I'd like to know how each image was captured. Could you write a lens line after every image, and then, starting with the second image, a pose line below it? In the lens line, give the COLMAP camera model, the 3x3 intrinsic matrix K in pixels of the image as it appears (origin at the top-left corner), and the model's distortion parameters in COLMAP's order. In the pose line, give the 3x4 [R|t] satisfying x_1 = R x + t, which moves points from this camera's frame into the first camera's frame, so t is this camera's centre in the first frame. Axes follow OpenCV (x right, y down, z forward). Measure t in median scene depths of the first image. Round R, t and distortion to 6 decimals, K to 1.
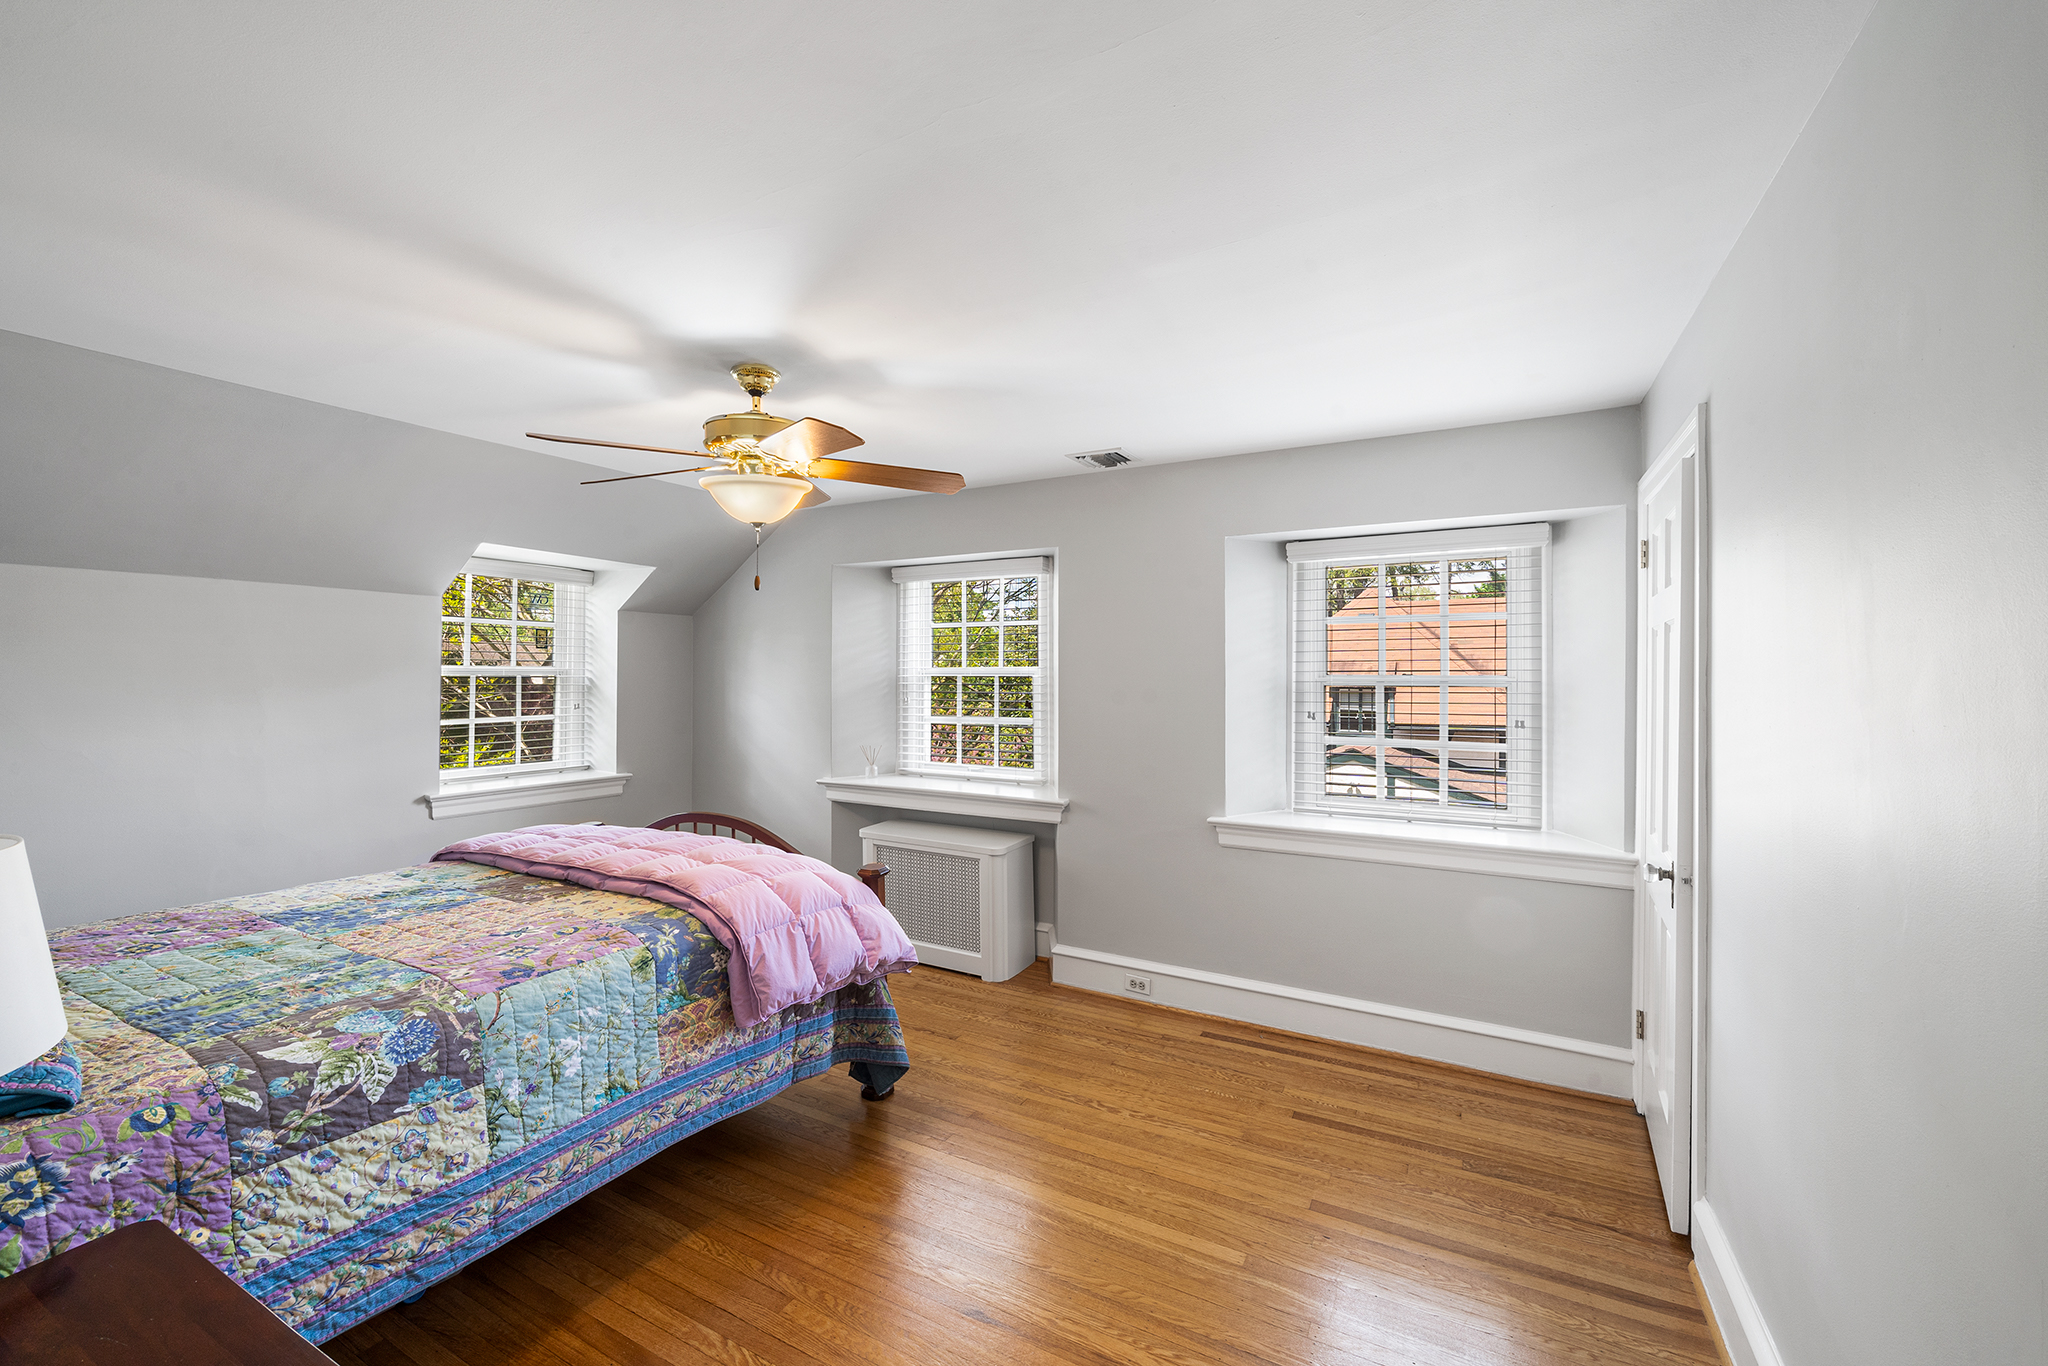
lens RADIAL K [[824.9, 0, 1044.1], [0, 824.9, 678.3], [0, 0, 1]] dist [-0.004001, 0.000506]
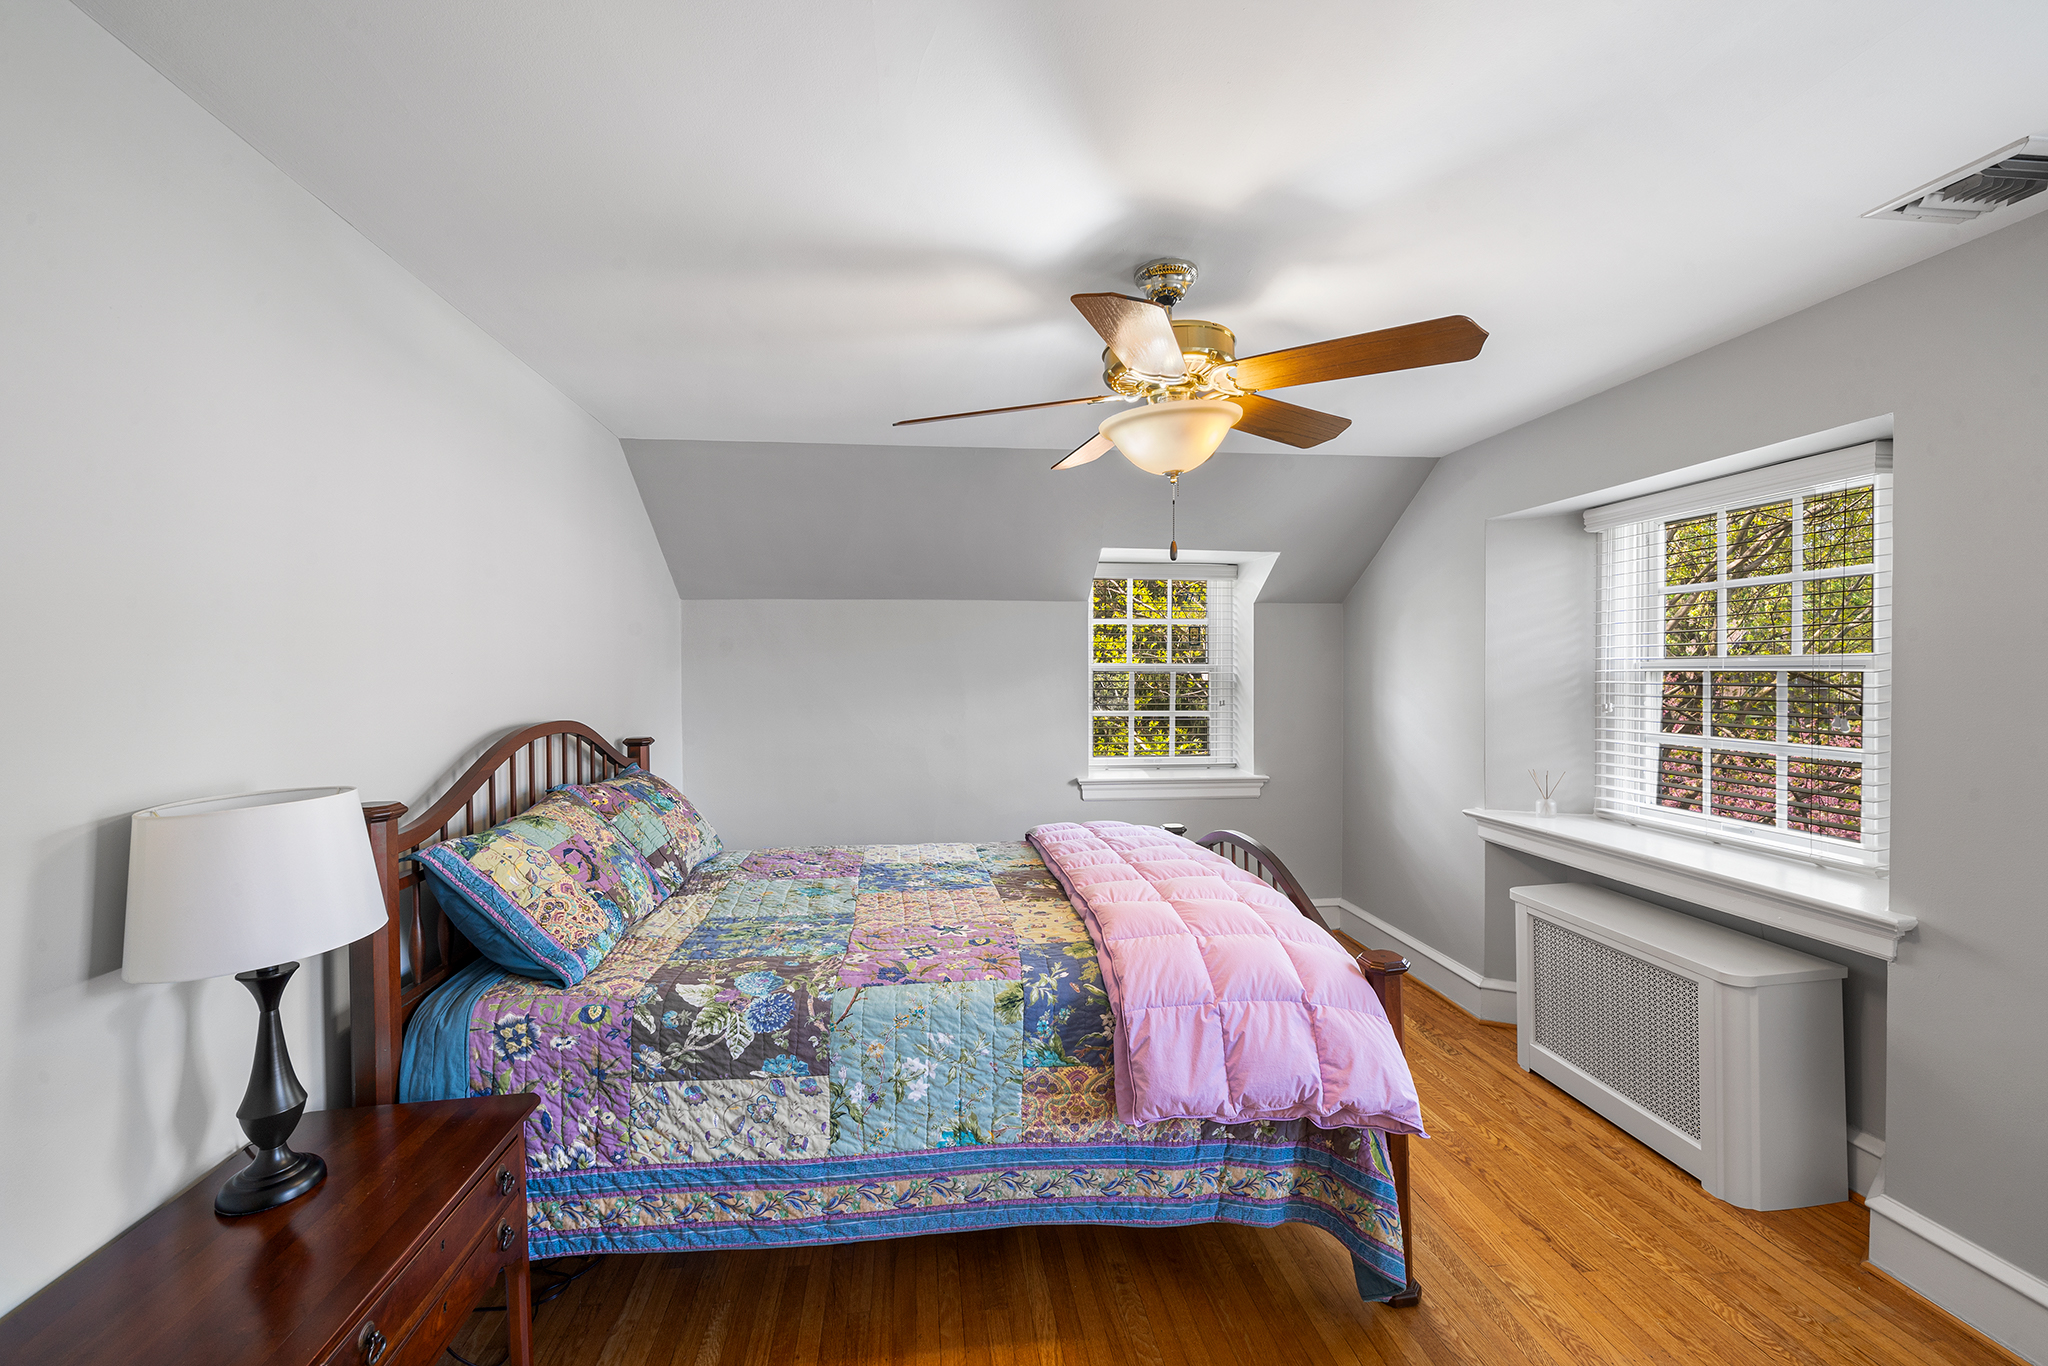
lens RADIAL K [[824.9, 0, 1032.0], [0, 824.9, 689.4], [0, 0, 1]] dist [-0.004001, 0.000506]
pose [[0.573897, 0.014672, -0.818796, 0.219998], [0.000564, 0.999832, 0.018311, -0.001185], [0.818927, -0.010971, 0.573793, 0.483574]]
